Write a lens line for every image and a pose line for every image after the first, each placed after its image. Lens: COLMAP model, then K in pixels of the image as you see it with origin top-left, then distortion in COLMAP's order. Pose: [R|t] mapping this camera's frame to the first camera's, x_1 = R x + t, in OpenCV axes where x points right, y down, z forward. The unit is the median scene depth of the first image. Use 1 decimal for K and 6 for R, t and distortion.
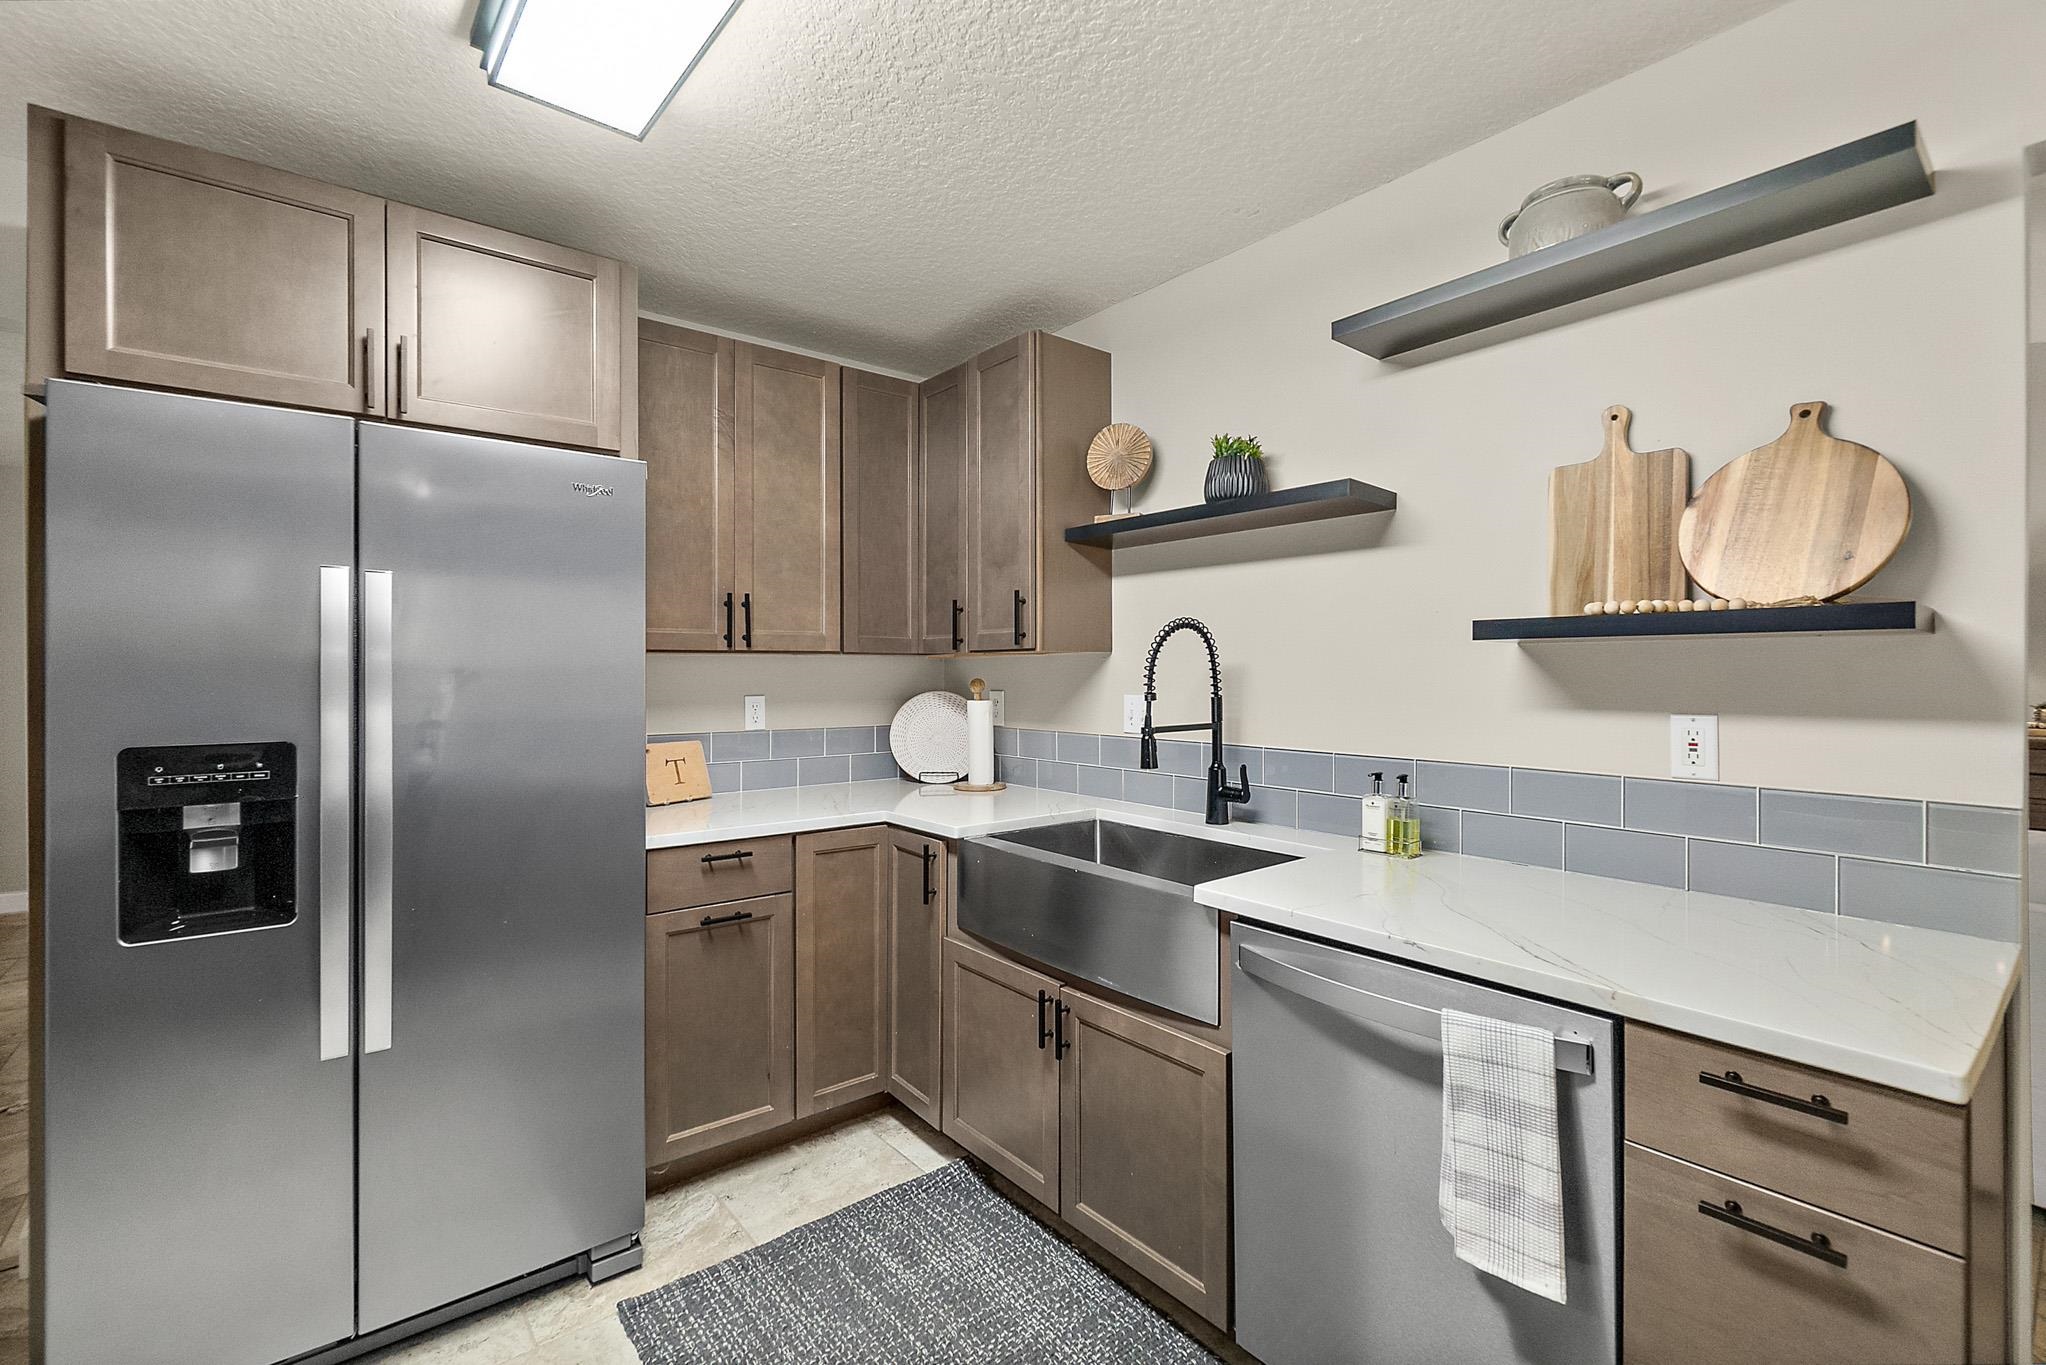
lens RADIAL K [[885.9, 0, 1016.5], [0, 885.9, 670.9], [0, 0, 1]] dist [-0.000392, 0.001106]
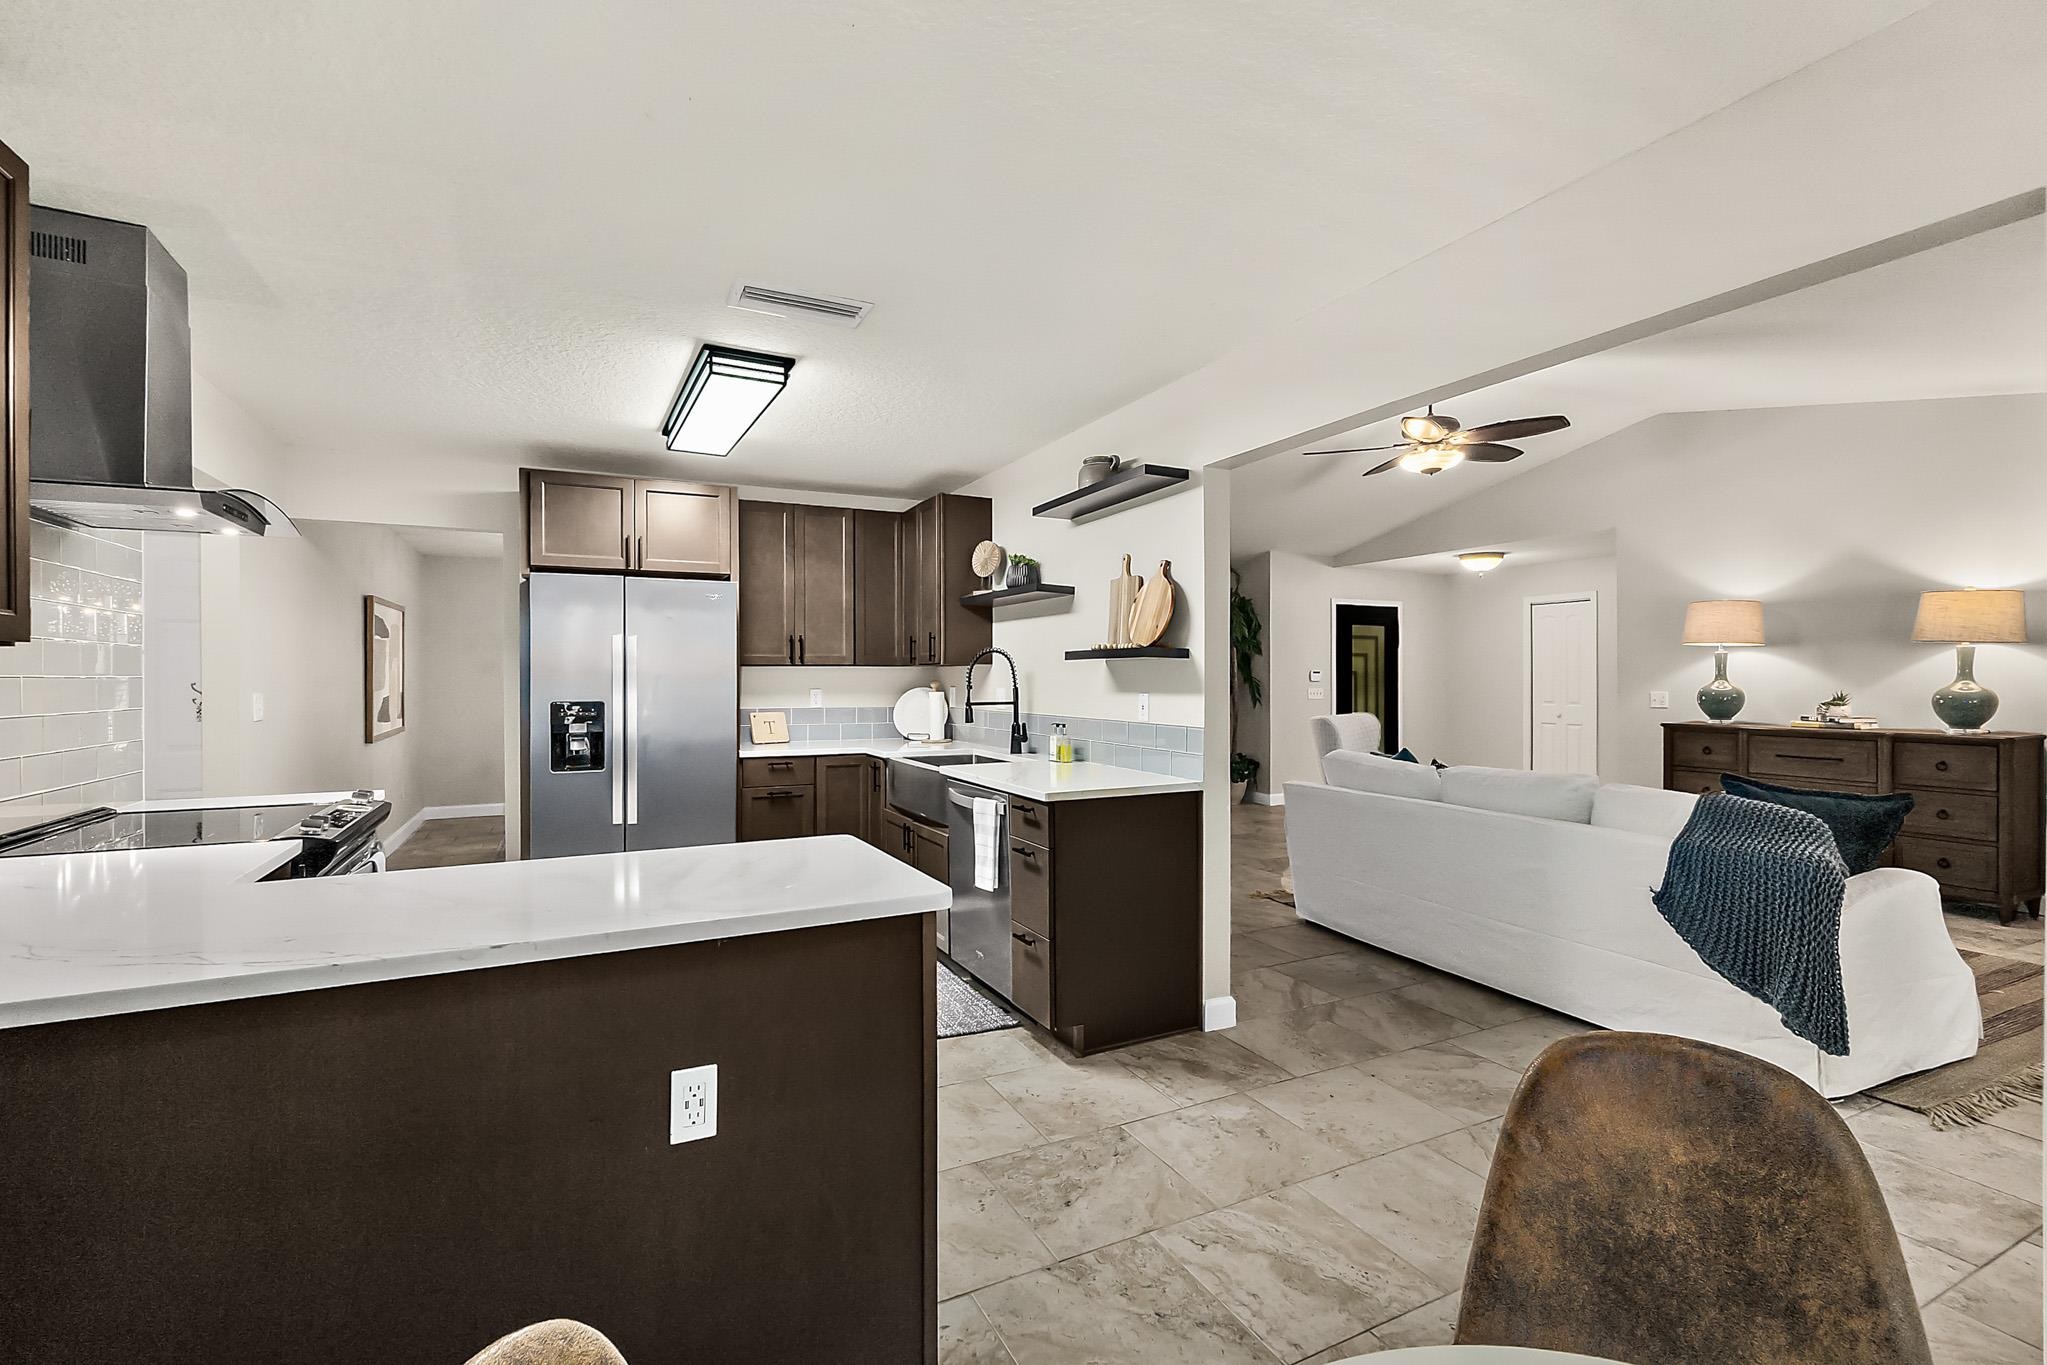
lens RADIAL K [[886.4, 0, 1012.3], [0, 886.4, 682.4], [0, 0, 1]] dist [-0.000392, 0.001106]
pose [[0.974923, 0.000494, -0.222543, 0.719767], [0.000679, 0.999986, 0.005197, 0.007957], [0.222543, -0.005218, 0.974909, -0.978985]]
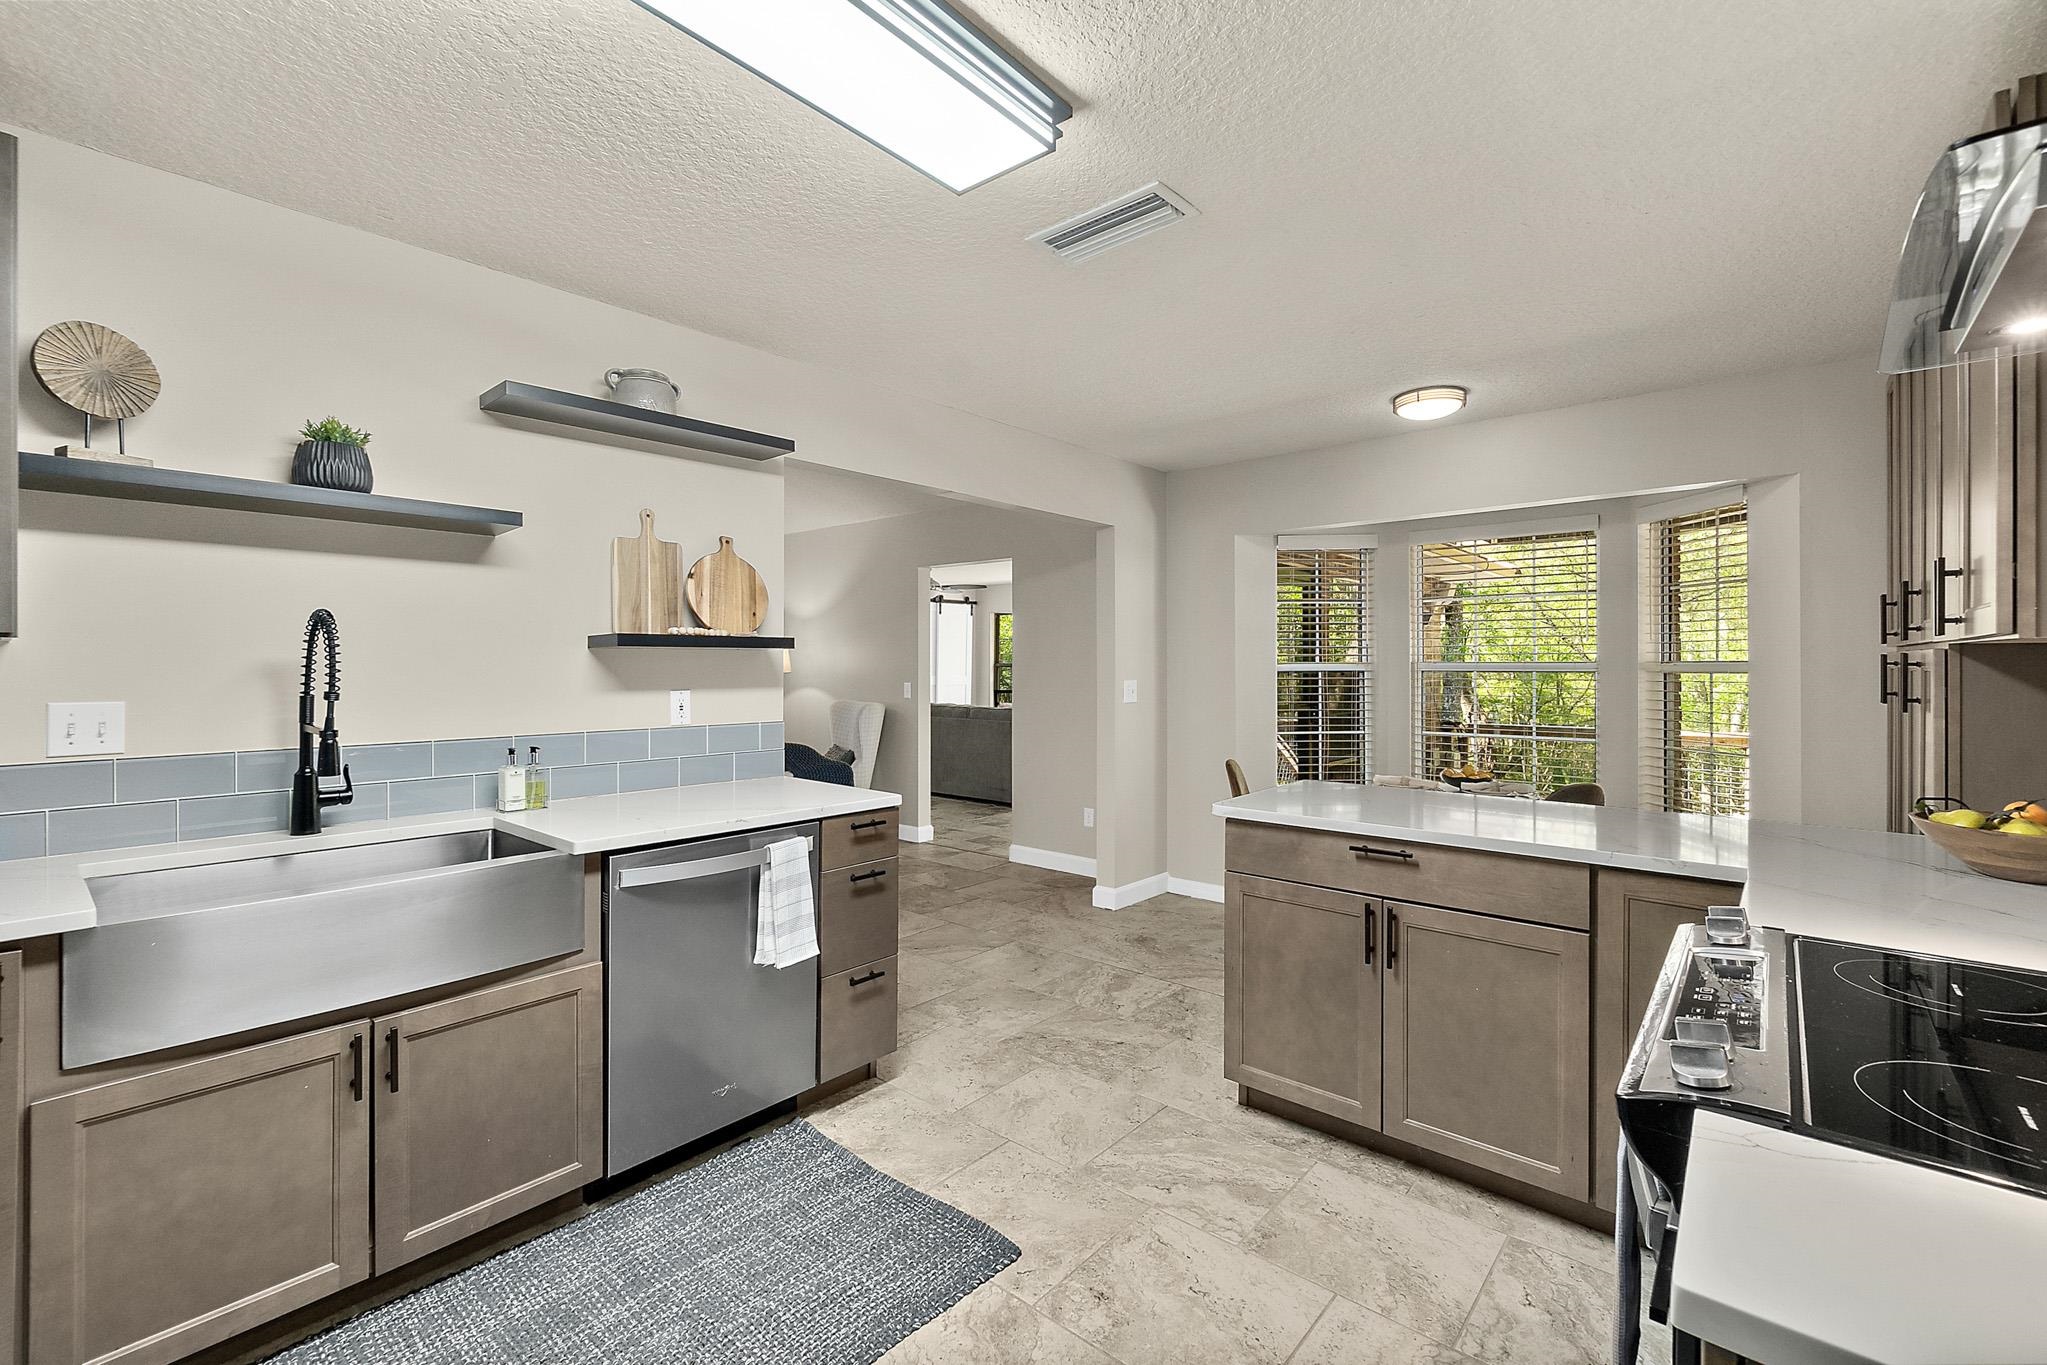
lens RADIAL K [[886.4, 0, 1016.6], [0, 886.4, 648.7], [0, 0, 1]] dist [-0.000392, 0.001106]
pose [[-0.167724, 0.014371, 0.985729, -0.890403], [-0.000240, 0.999893, -0.014618, -0.007349], [-0.985834, -0.002688, -0.167703, 0.476693]]
